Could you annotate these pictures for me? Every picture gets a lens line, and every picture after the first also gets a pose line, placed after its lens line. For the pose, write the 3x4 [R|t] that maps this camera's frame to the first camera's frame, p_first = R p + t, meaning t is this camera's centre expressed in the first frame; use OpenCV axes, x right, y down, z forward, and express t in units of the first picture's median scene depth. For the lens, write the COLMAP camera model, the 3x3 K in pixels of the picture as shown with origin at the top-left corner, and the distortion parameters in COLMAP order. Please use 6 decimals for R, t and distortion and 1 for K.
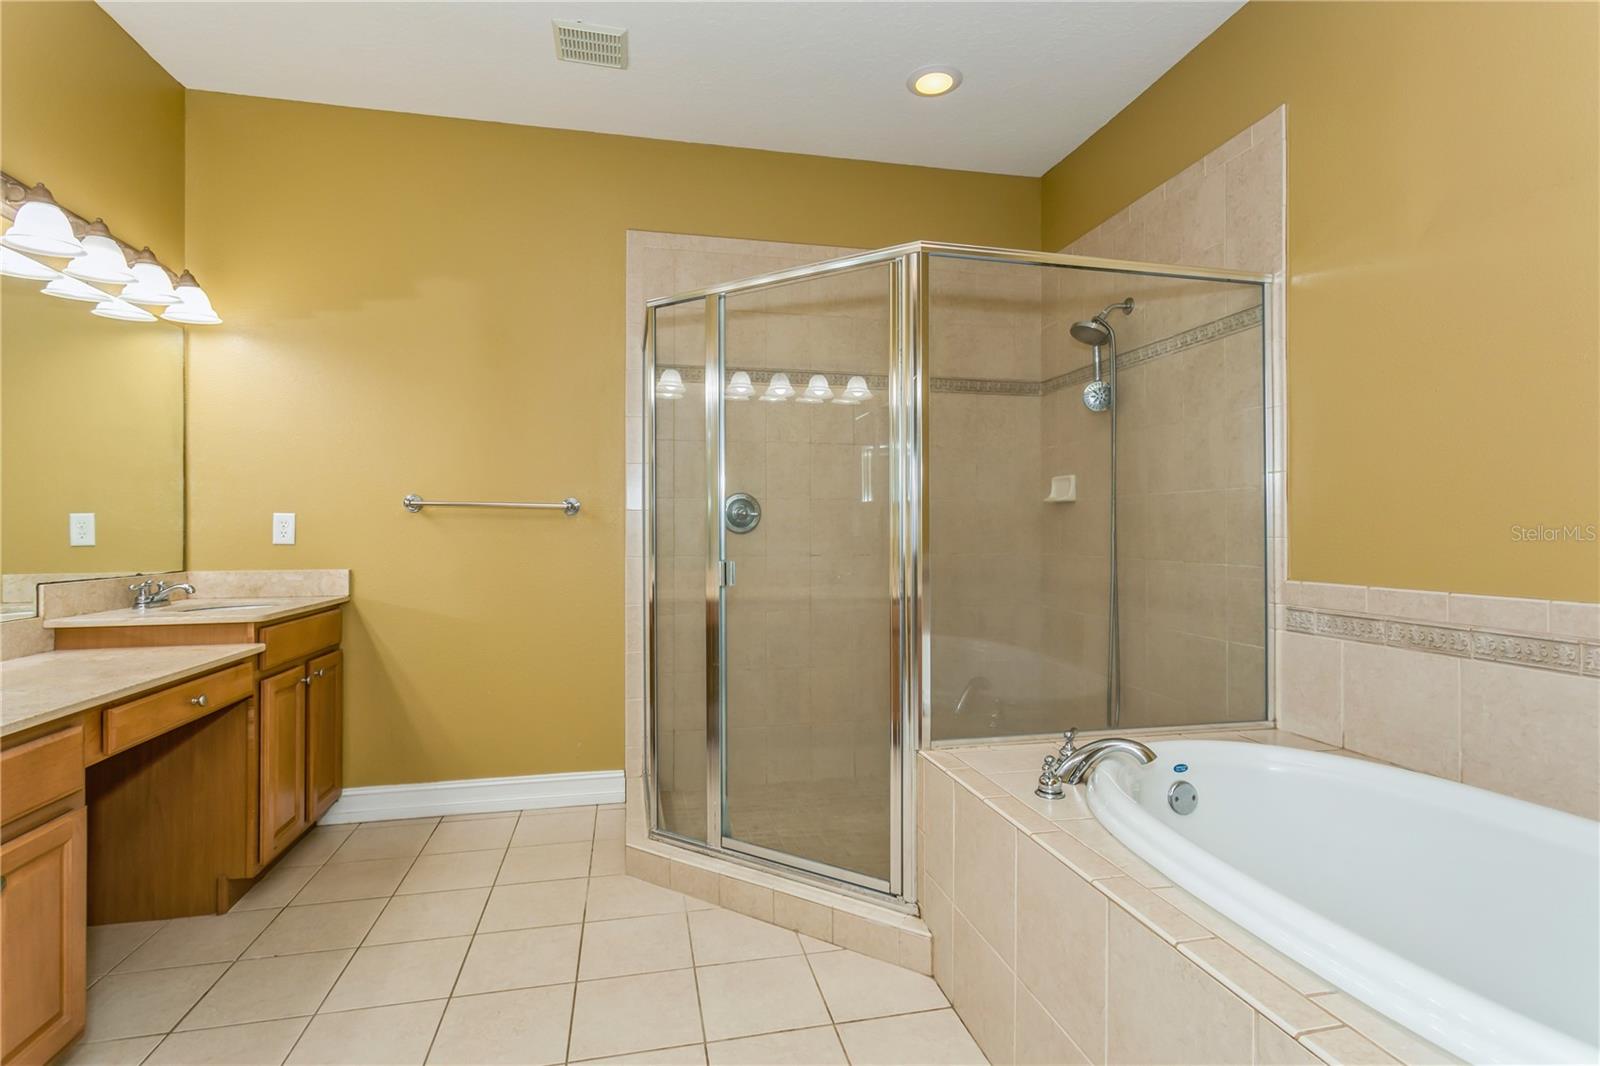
lens RADIAL K [[759.0, 0, 800.0], [0, 759.0, 533.0], [0, 0, 1]] dist [0.001771, 0.000383]
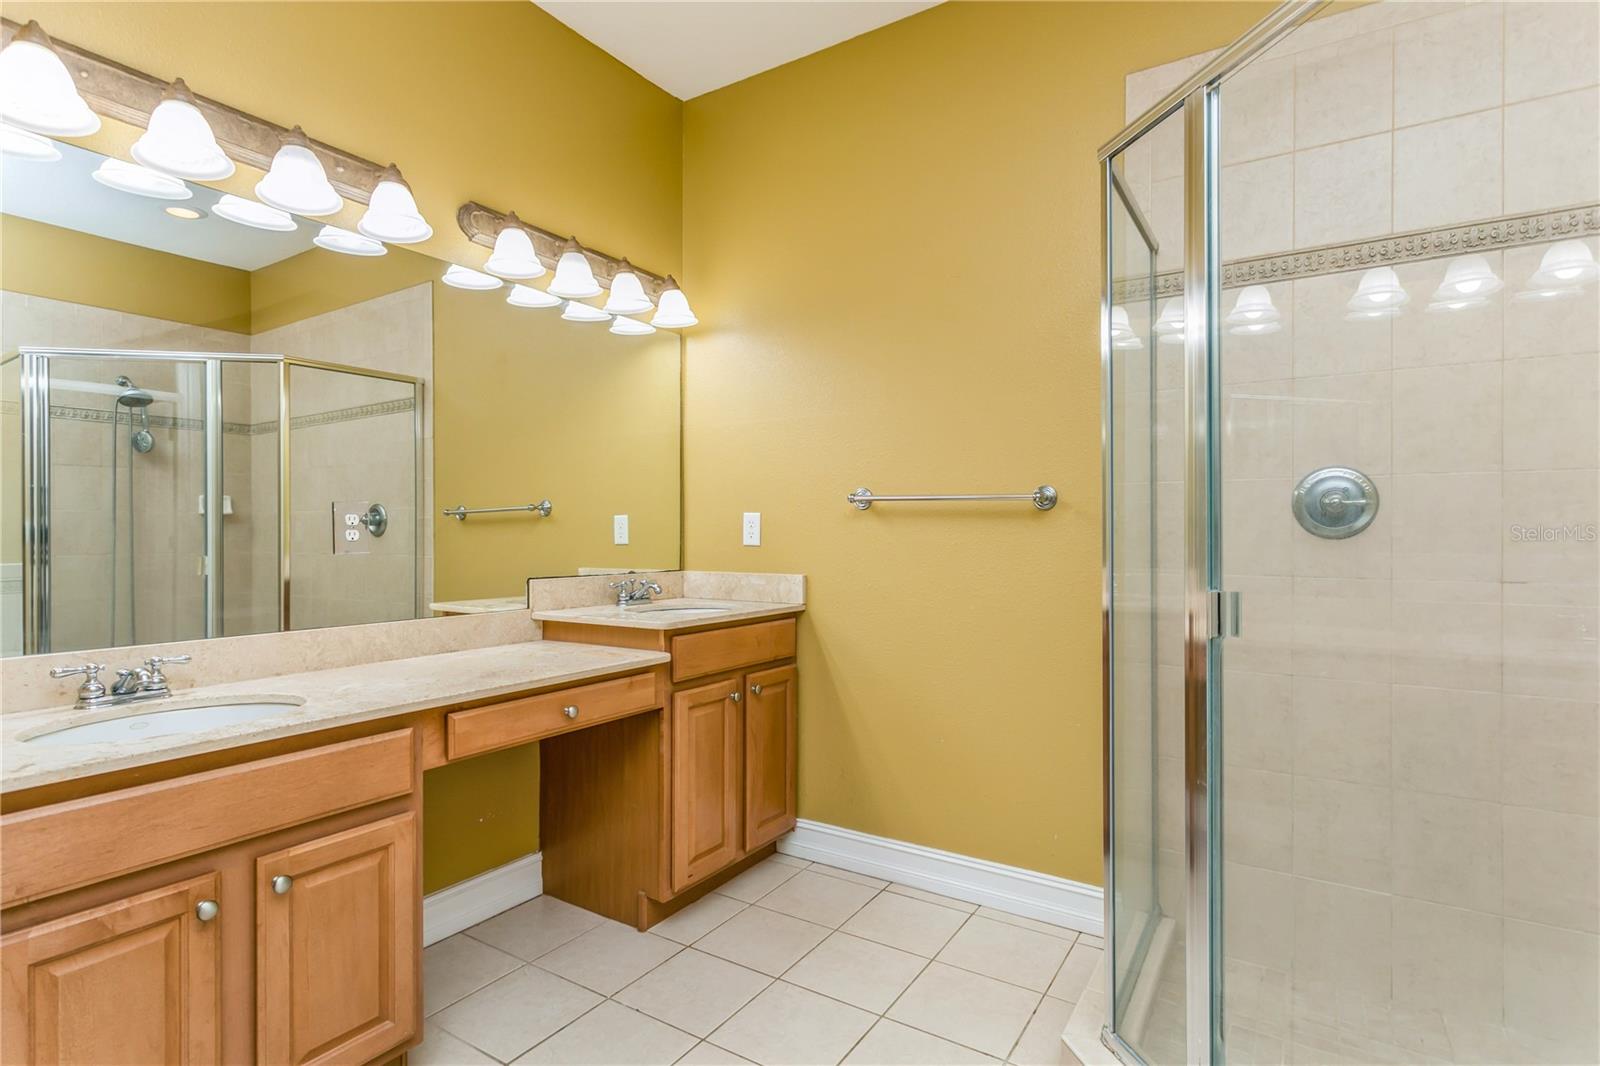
lens RADIAL K [[807.3, 0, 800.0], [0, 807.3, 533.0], [0, 0, 1]] dist [-0.012662, 0.000343]
pose [[0.698005, 0.003195, -0.716086, 0.091595], [-0.004955, 0.999988, -0.000367, -0.000684], [0.716076, 0.003804, 0.698012, 0.384805]]
